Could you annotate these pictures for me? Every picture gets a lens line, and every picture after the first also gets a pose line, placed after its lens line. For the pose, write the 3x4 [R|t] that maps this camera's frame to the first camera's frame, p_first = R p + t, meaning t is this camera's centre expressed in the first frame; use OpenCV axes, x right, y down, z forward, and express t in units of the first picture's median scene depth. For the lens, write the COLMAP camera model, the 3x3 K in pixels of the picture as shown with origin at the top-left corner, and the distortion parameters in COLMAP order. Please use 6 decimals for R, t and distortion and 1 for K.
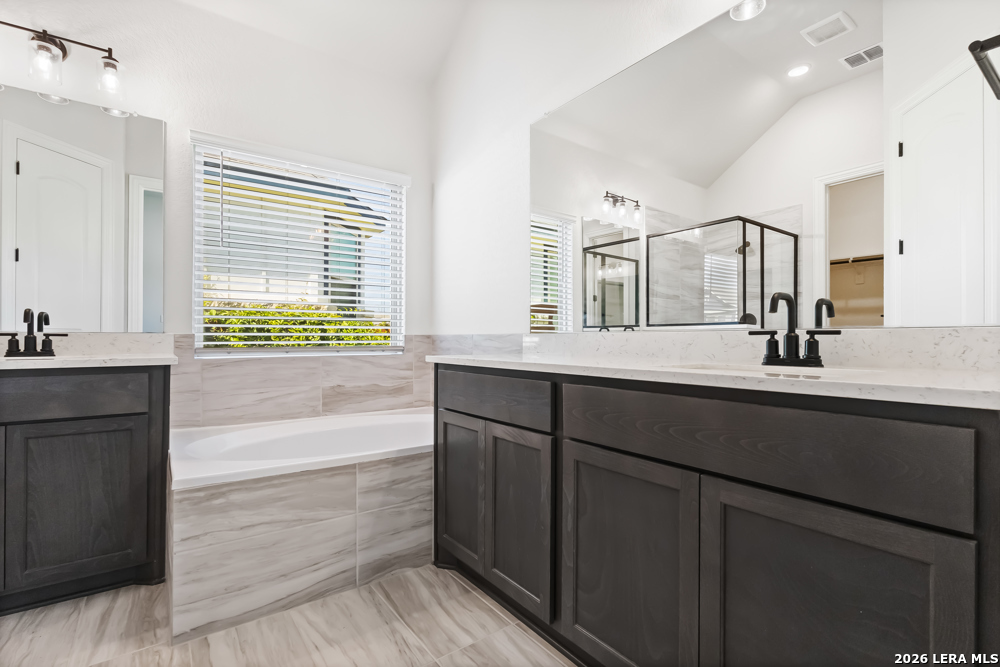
lens RADIAL K [[464.9, 0, 501.9], [0, 464.9, 332.5], [0, 0, 1]] dist [-0.001382, -0.000133]
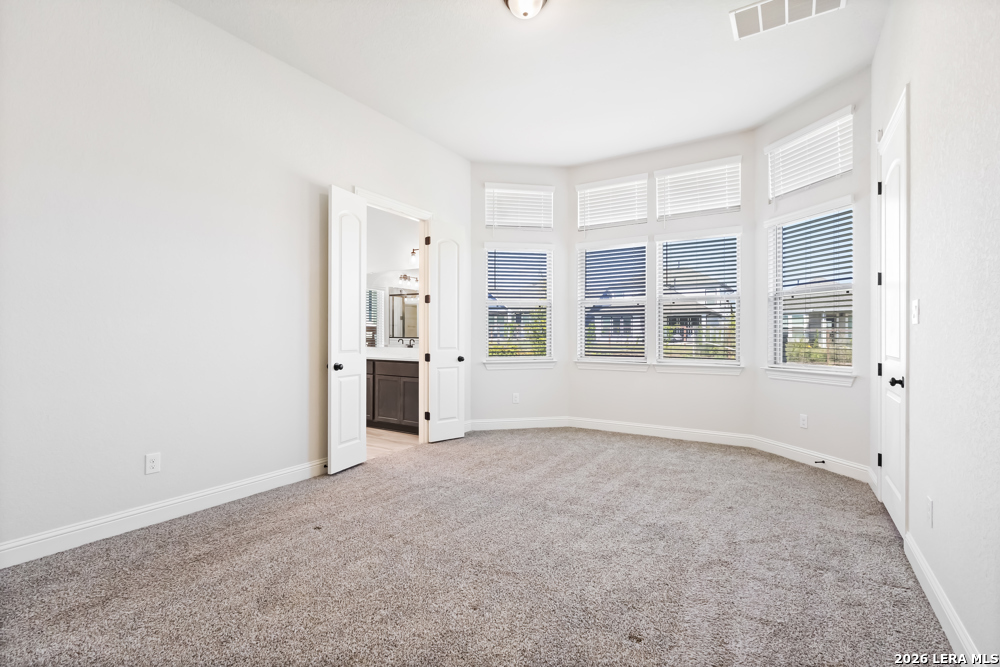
lens RADIAL K [[464.9, 0, 501.9], [0, 464.9, 332.5], [0, 0, 1]] dist [-0.001382, -0.000133]
pose [[0.932399, -0.001256, 0.361428, -0.103564], [-0.005062, 0.999850, 0.016534, -0.074211], [-0.361395, -0.017246, 0.932254, -1.066220]]
